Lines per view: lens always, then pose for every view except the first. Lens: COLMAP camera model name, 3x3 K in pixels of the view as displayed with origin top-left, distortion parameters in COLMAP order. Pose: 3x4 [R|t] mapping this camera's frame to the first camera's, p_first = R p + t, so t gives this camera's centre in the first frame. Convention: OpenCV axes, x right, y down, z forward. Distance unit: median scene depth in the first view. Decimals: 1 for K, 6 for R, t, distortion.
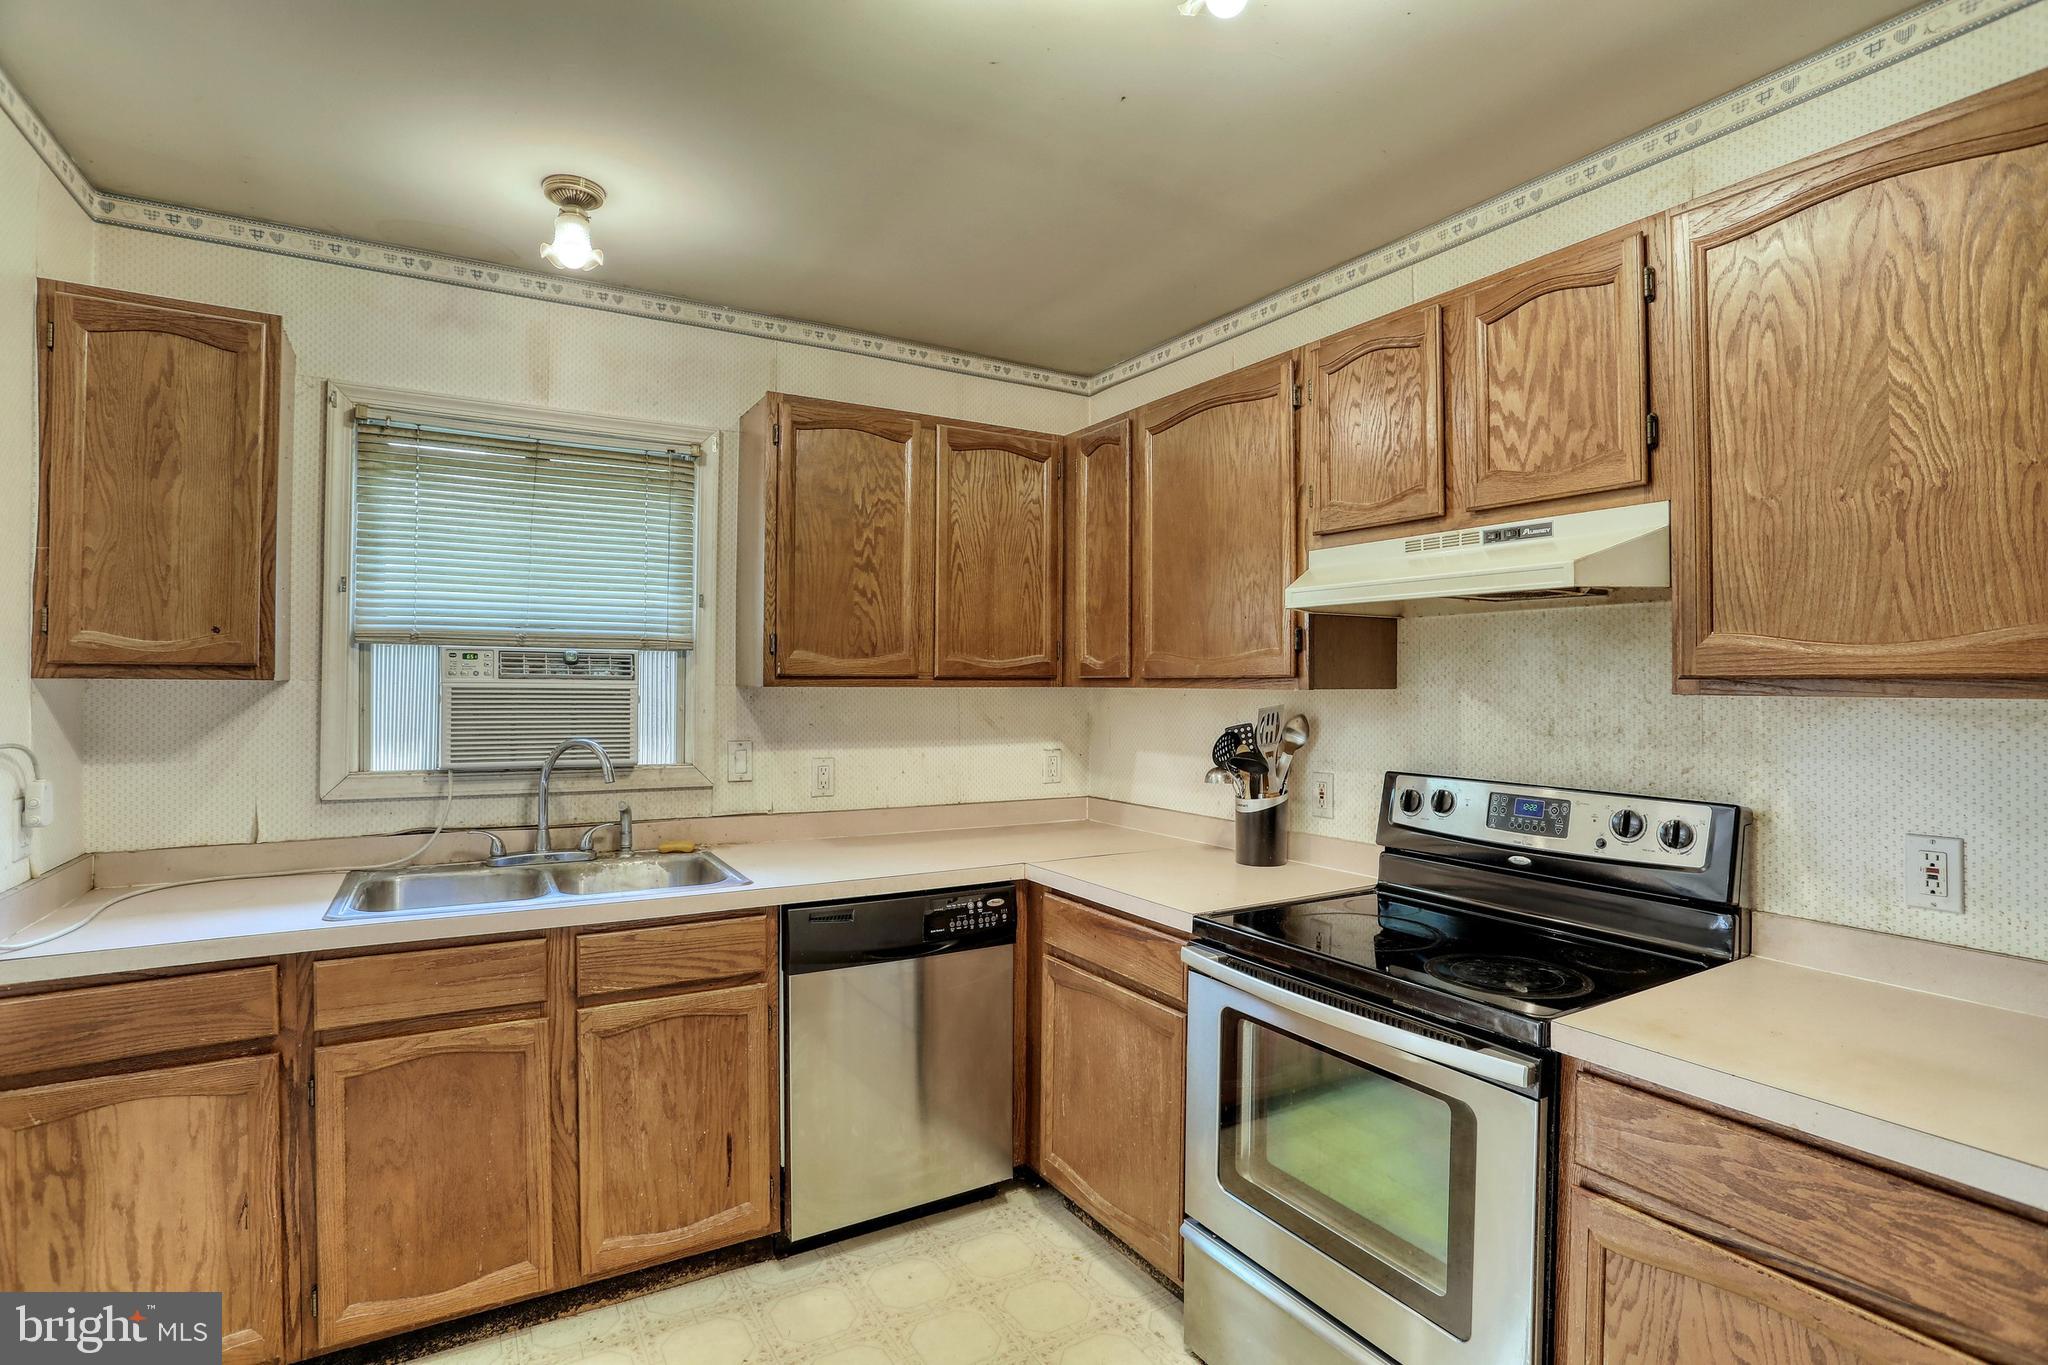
lens RADIAL K [[1043.1, 0, 1092.1], [0, 1043.1, 661.0], [0, 0, 1]] dist [-0.079767, 0.050593]
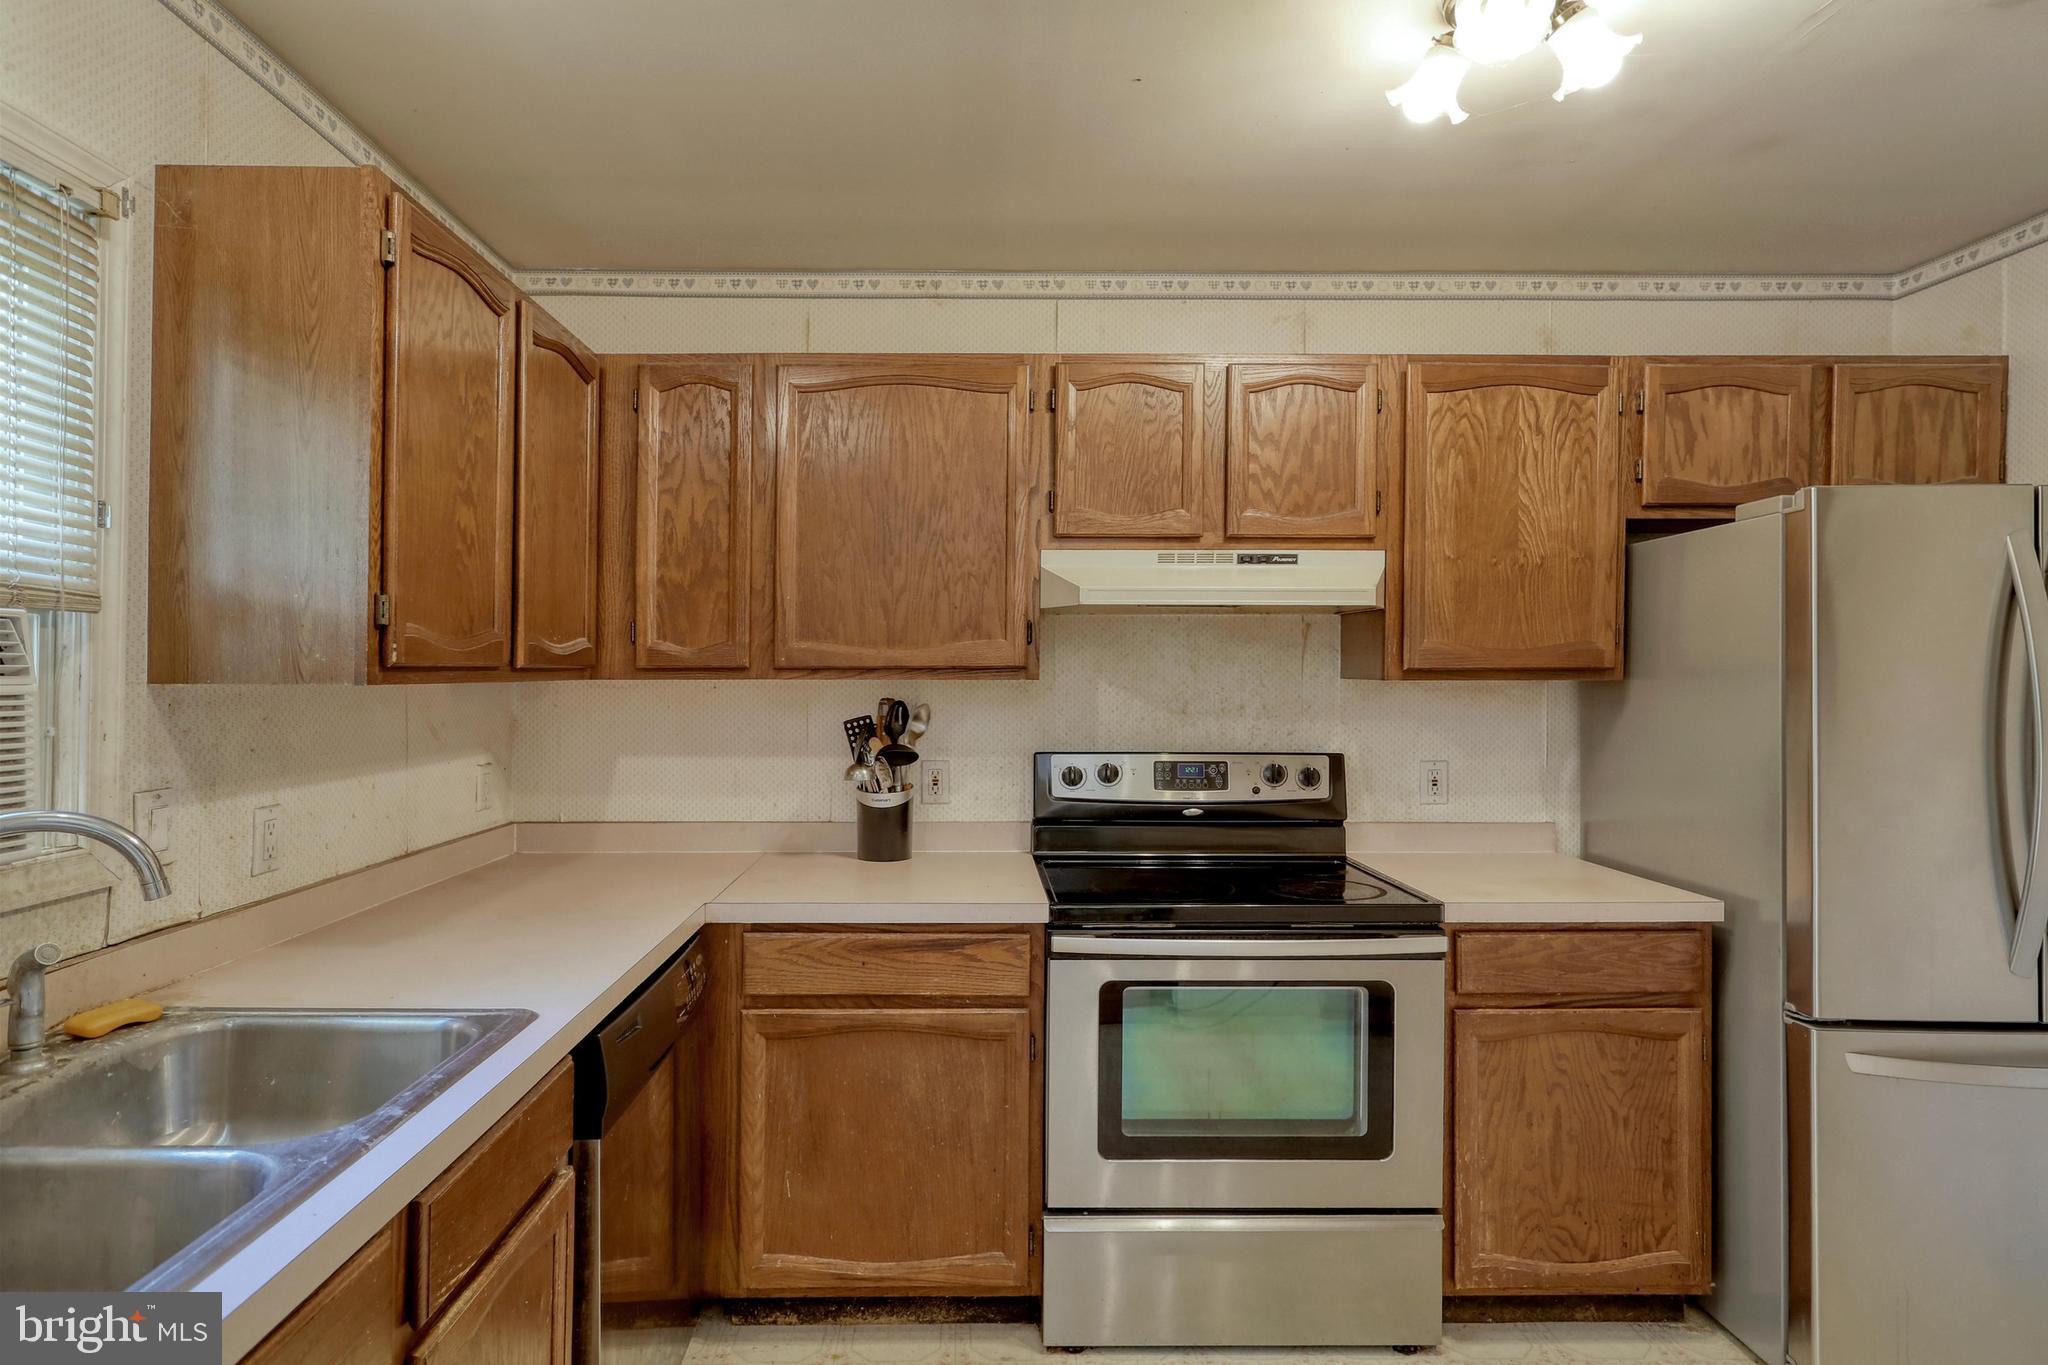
lens RADIAL K [[1032.9, 0, 1023.8], [0, 1032.9, 661.6], [0, 0, 1]] dist [-0.002486, 0.000319]
pose [[0.535828, 0.003695, 0.844319, -0.775346], [-0.015051, 0.999873, 0.005175, 0.004335], [-0.844193, -0.015481, 0.535816, 0.494549]]
